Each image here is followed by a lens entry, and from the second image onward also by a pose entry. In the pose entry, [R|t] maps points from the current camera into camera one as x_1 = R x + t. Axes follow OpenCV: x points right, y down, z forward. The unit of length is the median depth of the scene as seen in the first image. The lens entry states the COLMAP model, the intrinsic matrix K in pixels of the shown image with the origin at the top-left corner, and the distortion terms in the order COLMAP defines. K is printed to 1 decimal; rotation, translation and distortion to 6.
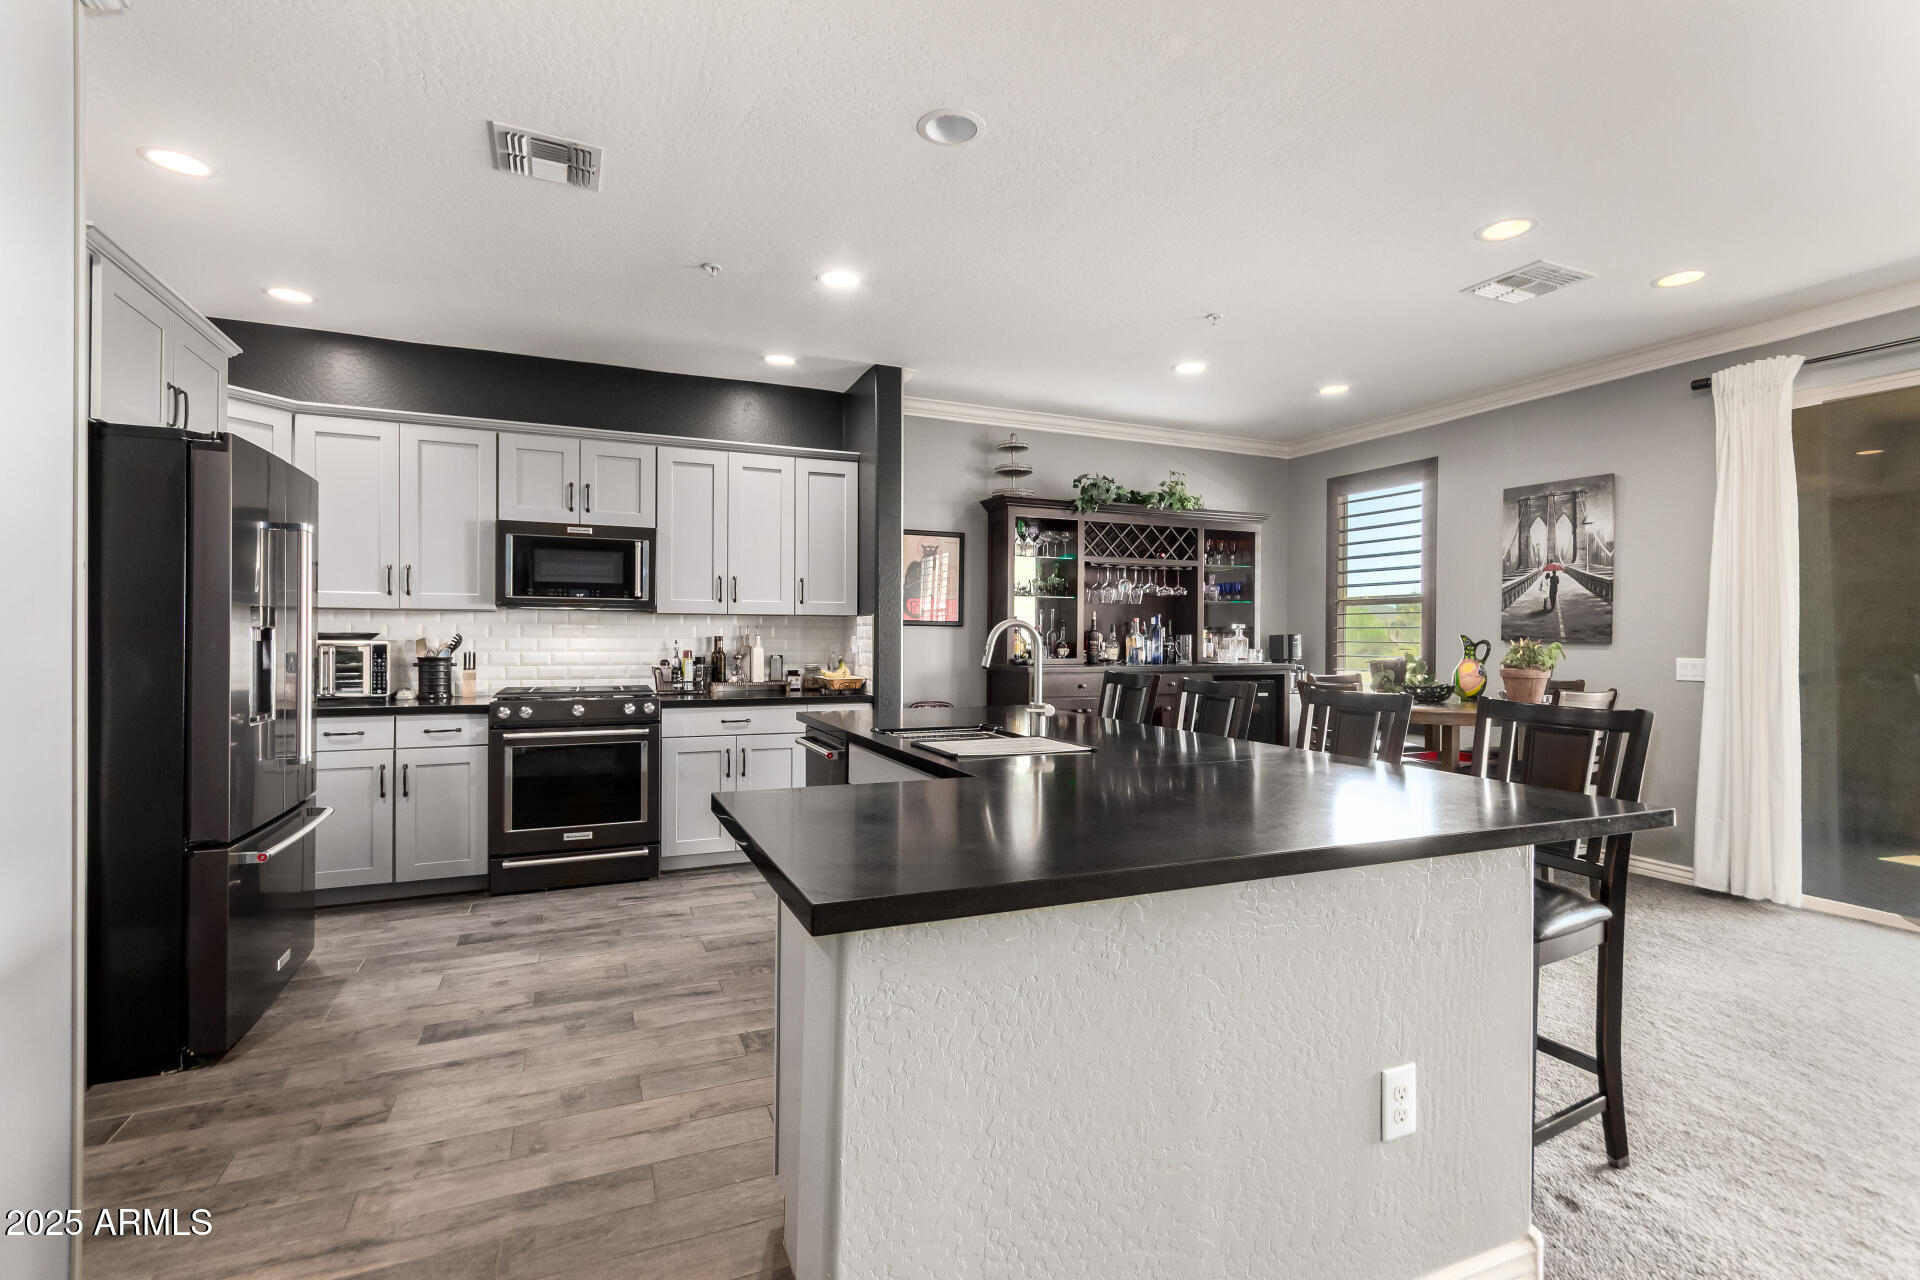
lens RADIAL K [[887.9, 0, 965.0], [0, 887.9, 633.5], [0, 0, 1]] dist [0.013524, -0.006681]
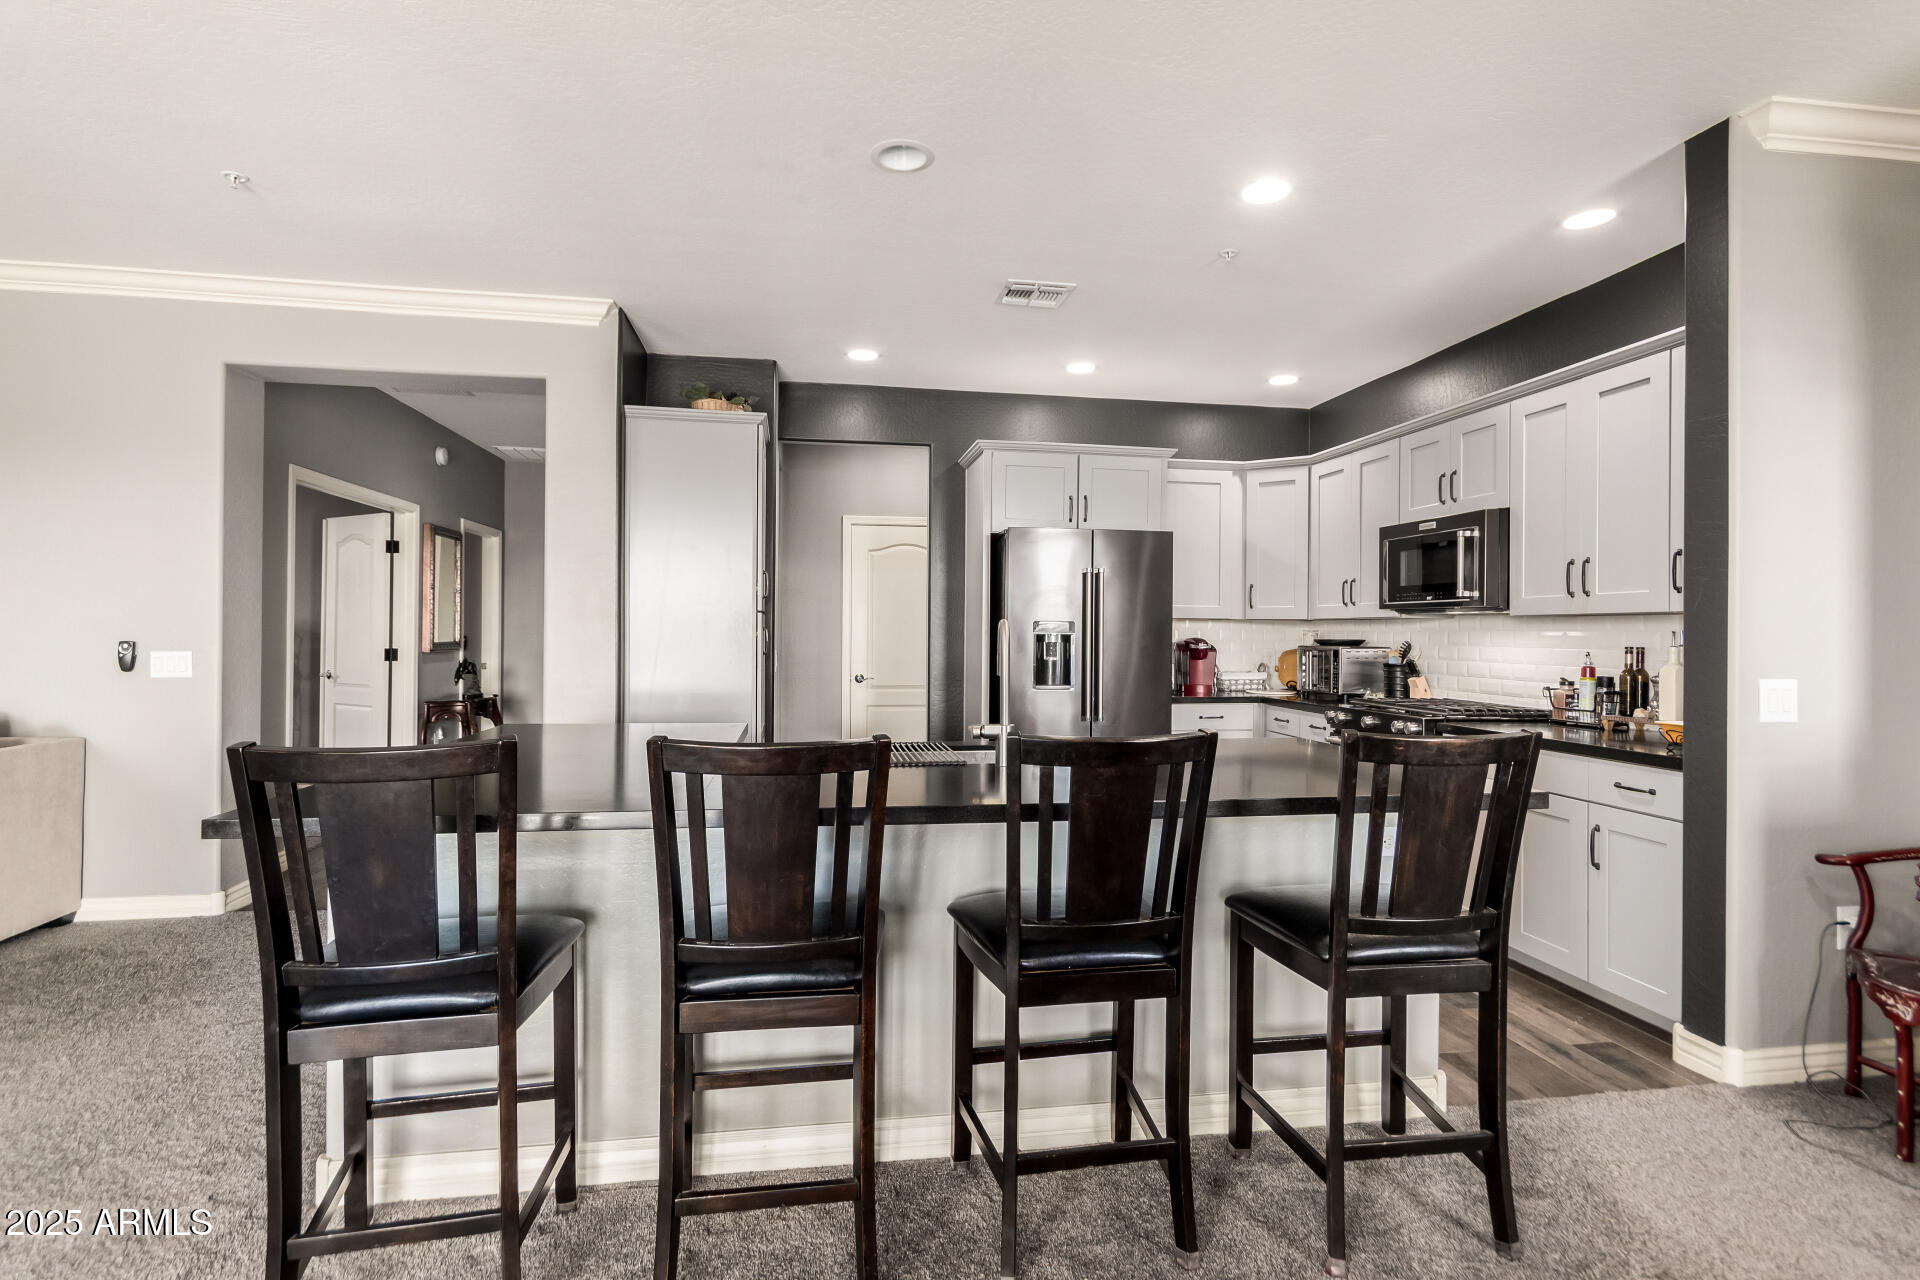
lens RADIAL K [[957.2, 0, 960.0], [0, 957.2, 640.0], [0, 0, 1]] dist [-0.000023, 0.000020]
pose [[-0.253600, 0.001320, -0.967308, 0.612753], [-0.007352, 0.999968, 0.003292, -0.000845], [0.967281, 0.007947, -0.253582, 0.784504]]
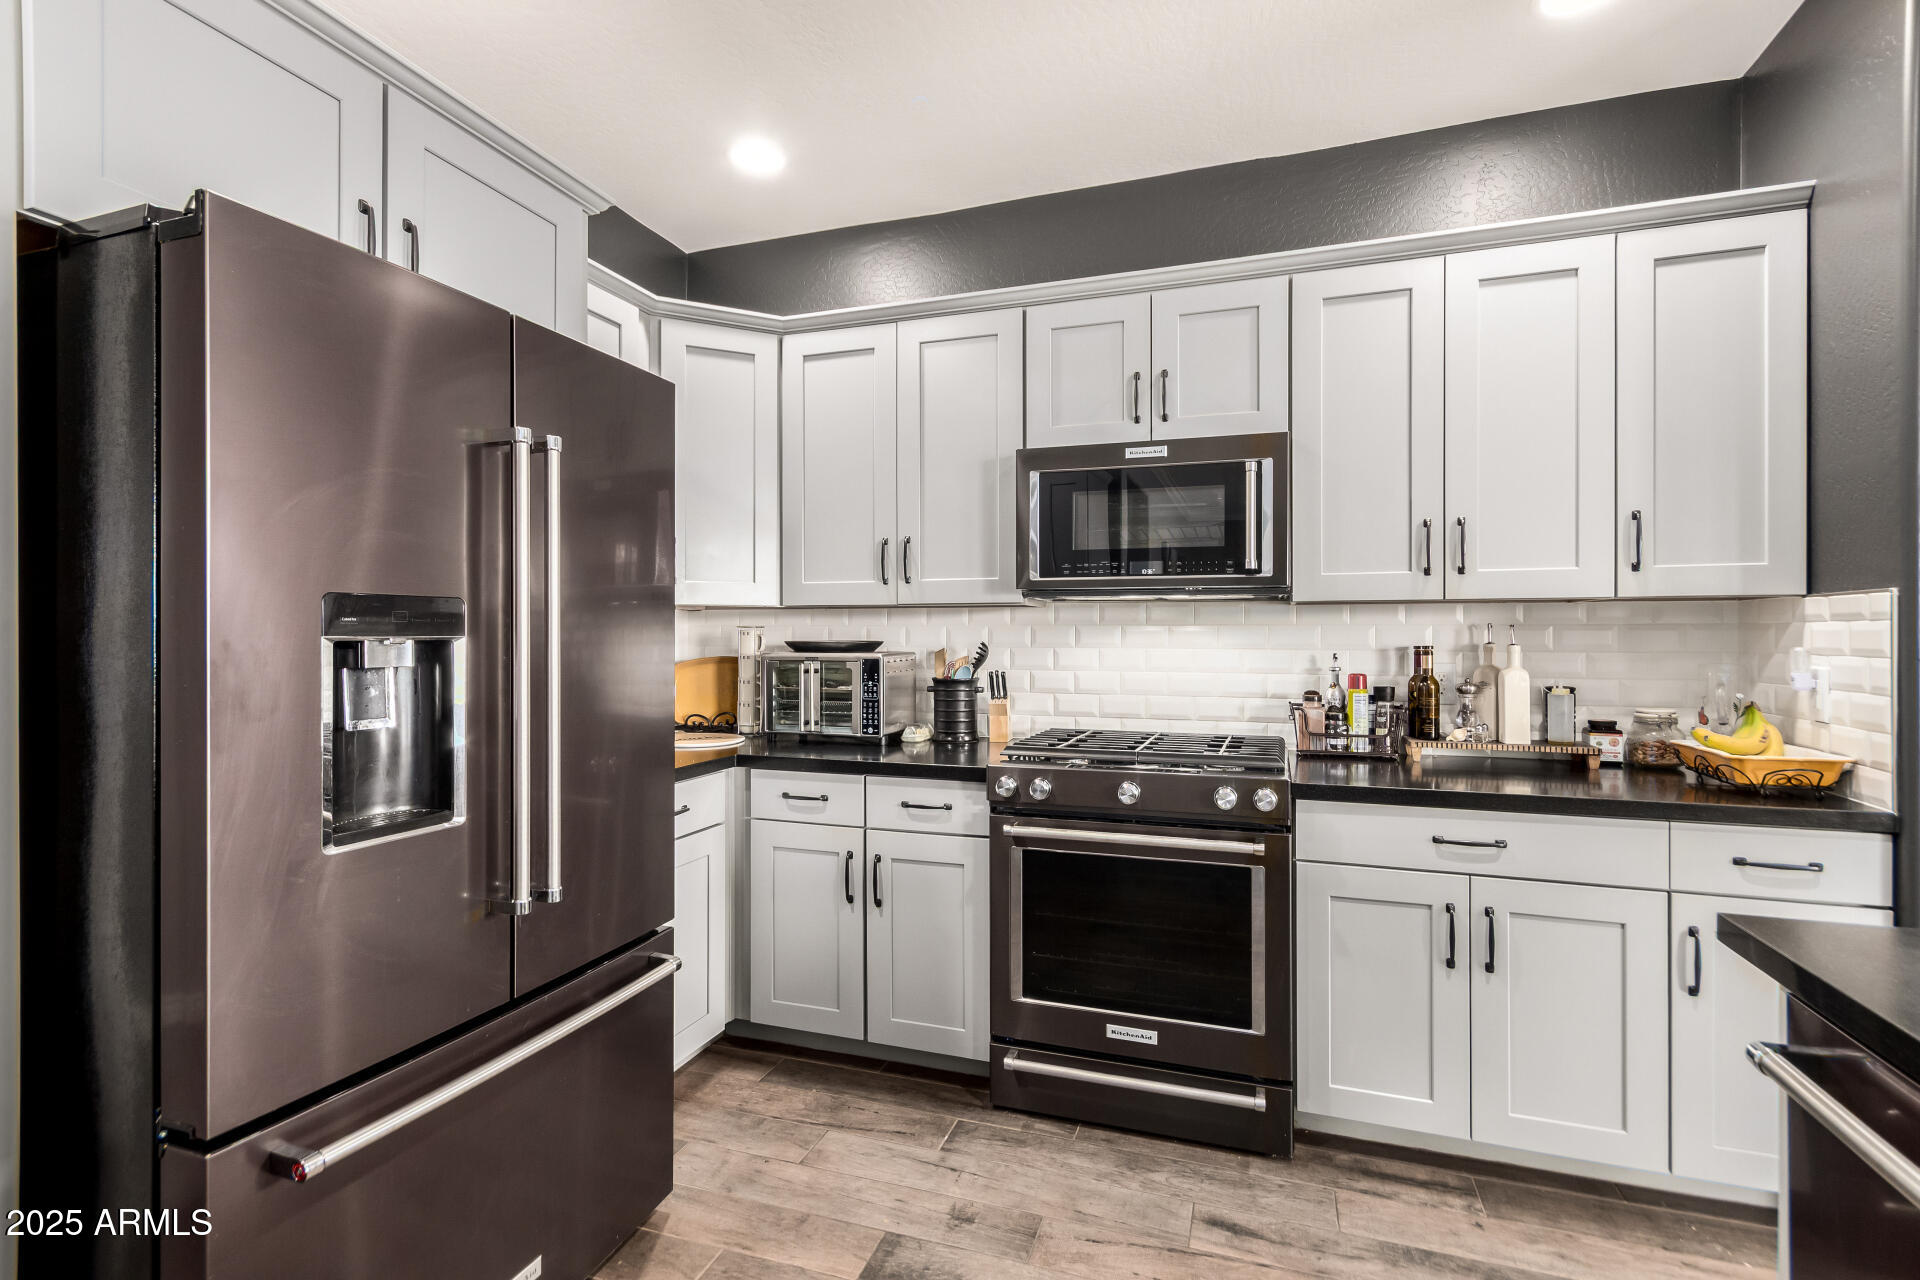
lens RADIAL K [[887.9, 0, 965.0], [0, 887.9, 633.5], [0, 0, 1]] dist [0.013524, -0.006681]
pose [[0.736021, -0.005391, -0.676937, -0.146108], [0.004914, 0.999984, -0.002621, -0.004288], [0.676941, -0.001397, 0.736036, 0.521812]]
